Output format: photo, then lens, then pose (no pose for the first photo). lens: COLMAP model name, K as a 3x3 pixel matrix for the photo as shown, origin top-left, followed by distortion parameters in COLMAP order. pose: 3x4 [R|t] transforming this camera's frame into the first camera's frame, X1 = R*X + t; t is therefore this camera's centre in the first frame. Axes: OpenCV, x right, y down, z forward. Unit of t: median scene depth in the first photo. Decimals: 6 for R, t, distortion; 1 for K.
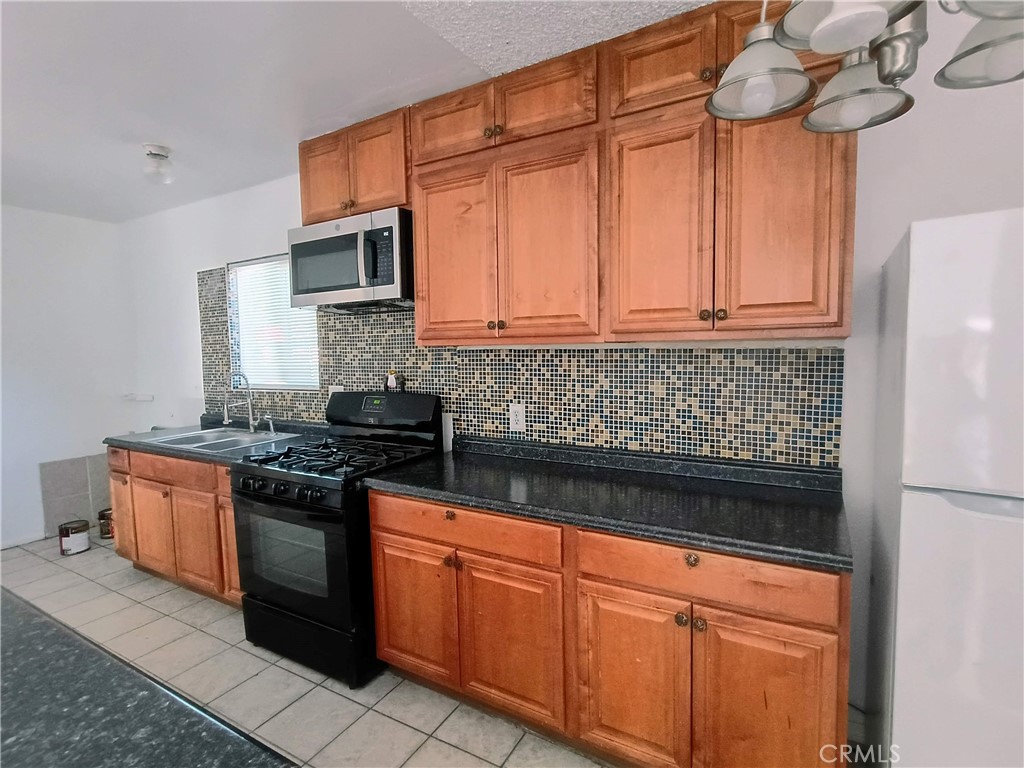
lens RADIAL K [[519.2, 0, 512.0], [0, 519.2, 384.0], [0, 0, 1]] dist [0.000827, 0.000492]
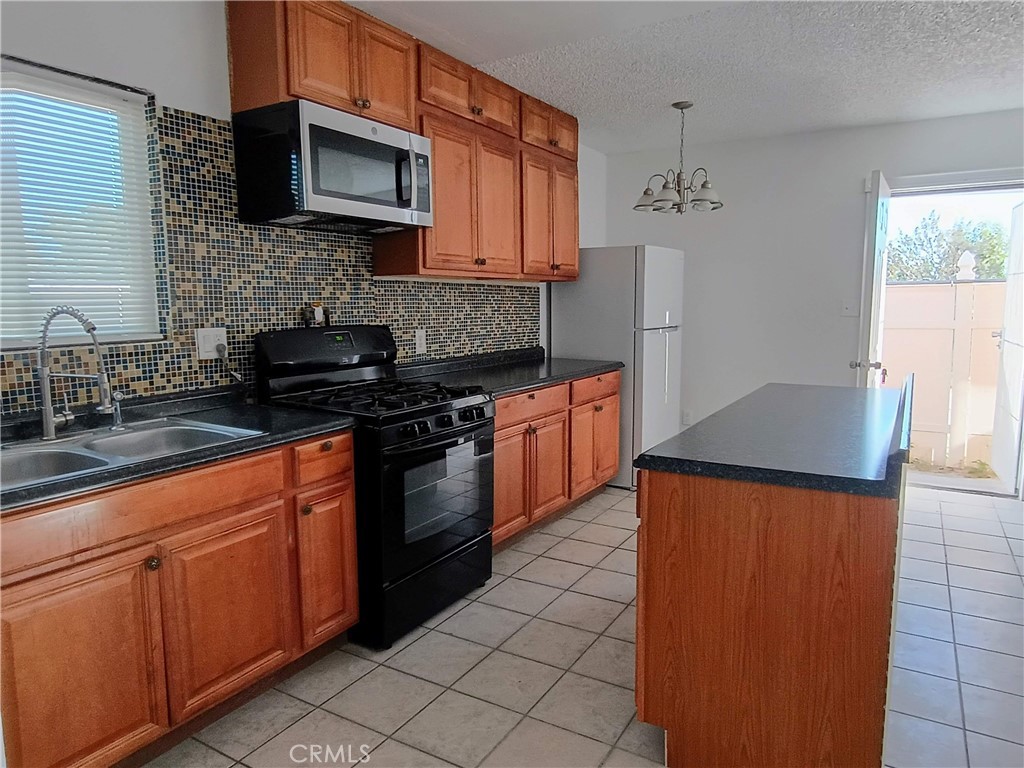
lens RADIAL K [[677.5, 0, 525.9], [0, 677.5, 384.4], [0, 0, 1]] dist [-0.007057, 0.002486]
pose [[-0.004616, -0.108173, 0.994121, -1.591255], [0.074369, 0.991342, 0.108216, 0.014728], [-0.997220, 0.074431, 0.003469, 0.823577]]
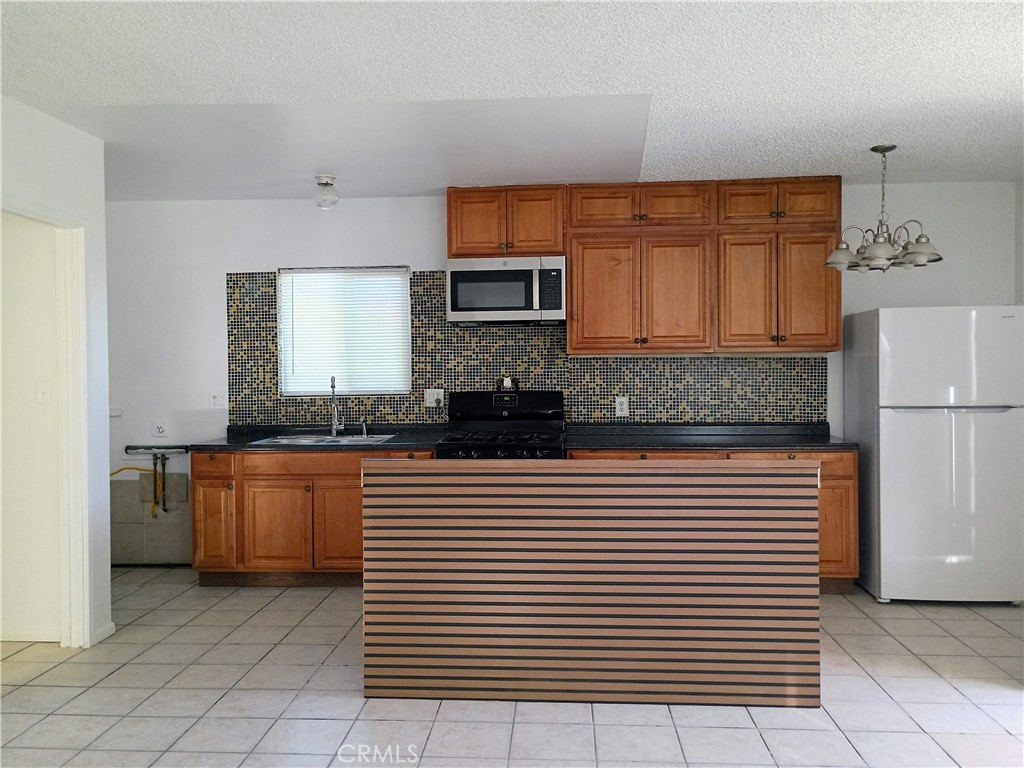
lens RADIAL K [[907.5, 0, 512.0], [0, 907.5, 384.0], [0, 0, 1]] dist [0.080734, -0.002827]
pose [[0.897590, 0.003044, 0.440821, -1.417459], [0.023408, 0.998236, -0.054557, 0.139136], [-0.440209, 0.059289, 0.895936, -1.123688]]
